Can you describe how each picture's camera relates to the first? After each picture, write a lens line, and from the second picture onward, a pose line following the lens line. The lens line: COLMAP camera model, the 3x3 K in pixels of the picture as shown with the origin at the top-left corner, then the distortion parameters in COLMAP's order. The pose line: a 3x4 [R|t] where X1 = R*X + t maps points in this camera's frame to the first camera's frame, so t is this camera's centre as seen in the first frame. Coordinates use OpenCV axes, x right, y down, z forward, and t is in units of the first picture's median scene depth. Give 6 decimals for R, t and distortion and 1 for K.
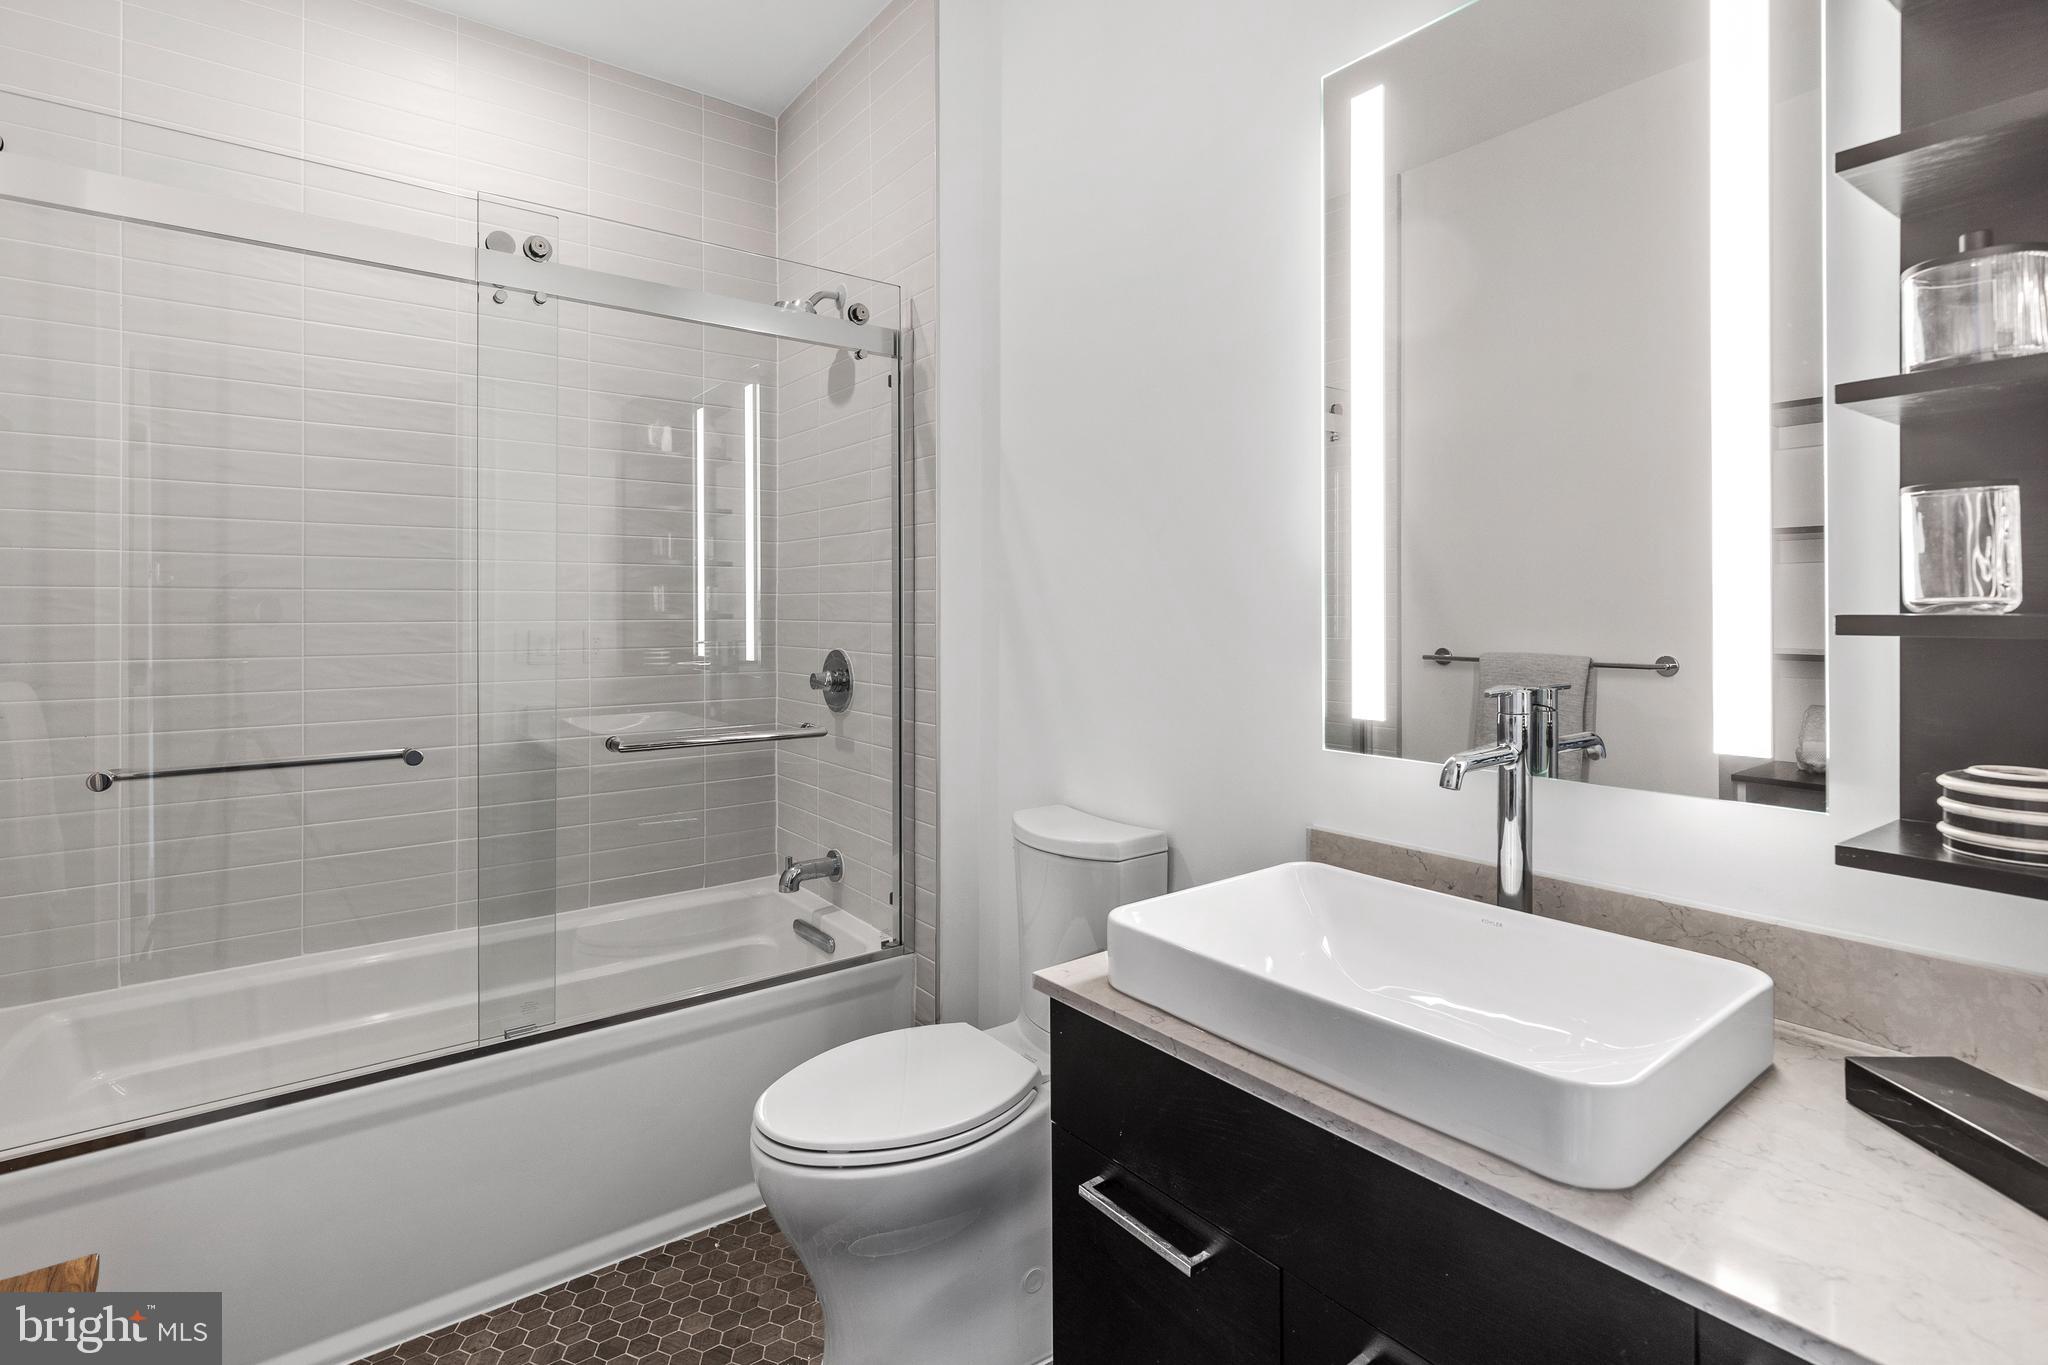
lens RADIAL K [[989.9, 0, 1052.3], [0, 989.9, 605.9], [0, 0, 1]] dist [-0.011491, 0.002896]
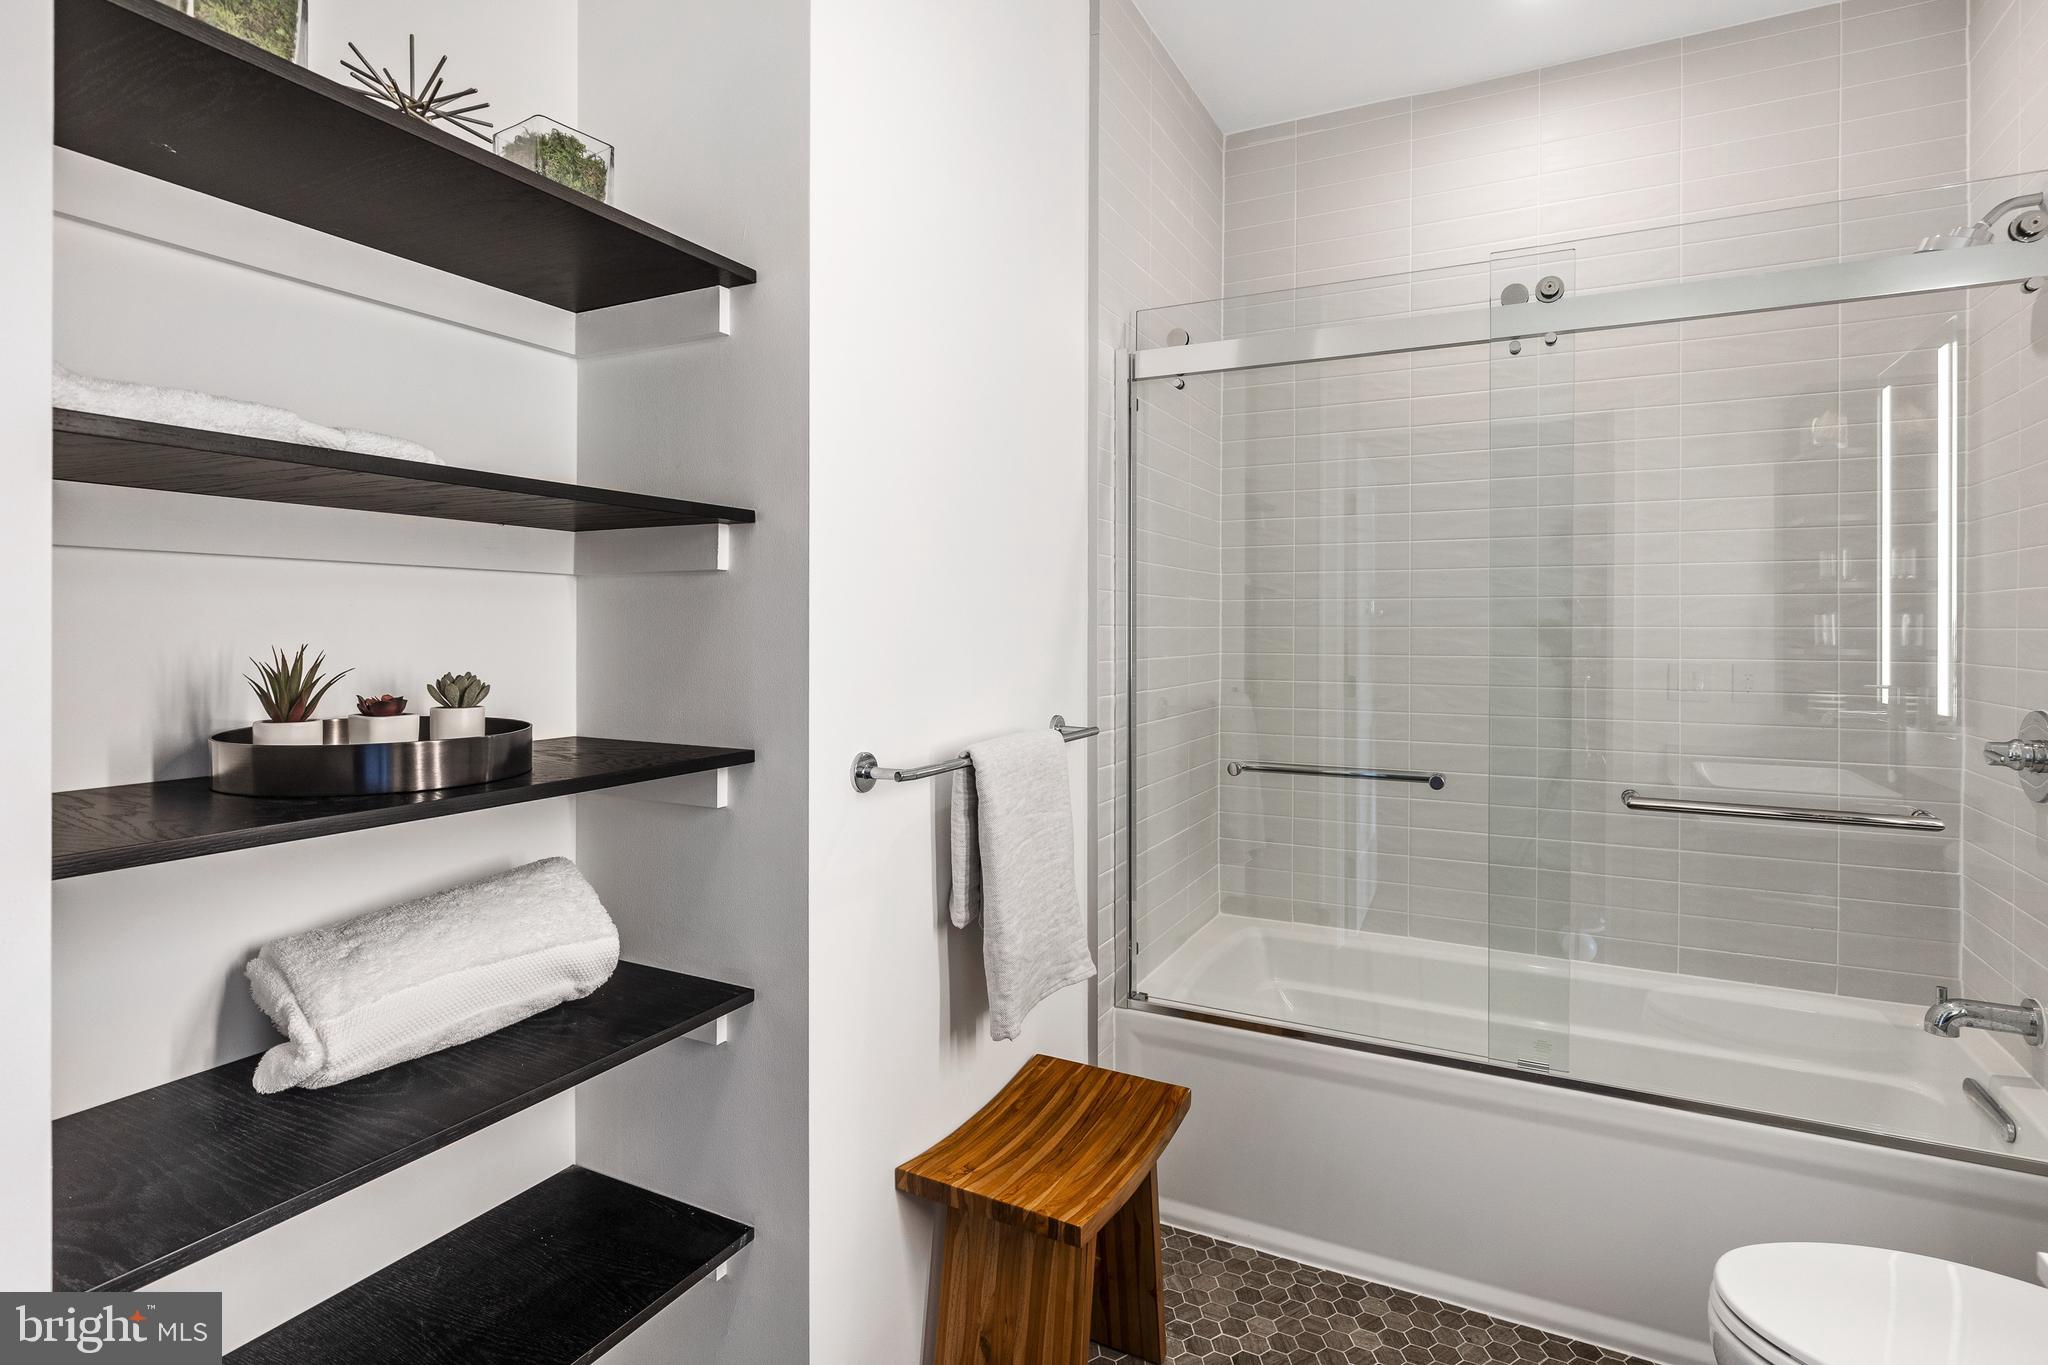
lens RADIAL K [[1048.4, 0, 1023.9], [0, 1048.4, 628.4], [0, 0, 1]] dist [-0.006329, 0.001461]
pose [[0.410809, 0.005601, -0.911704, 0.176107], [-0.000687, 0.999983, 0.005834, -0.019948], [0.911721, -0.001771, 0.410806, 0.060228]]
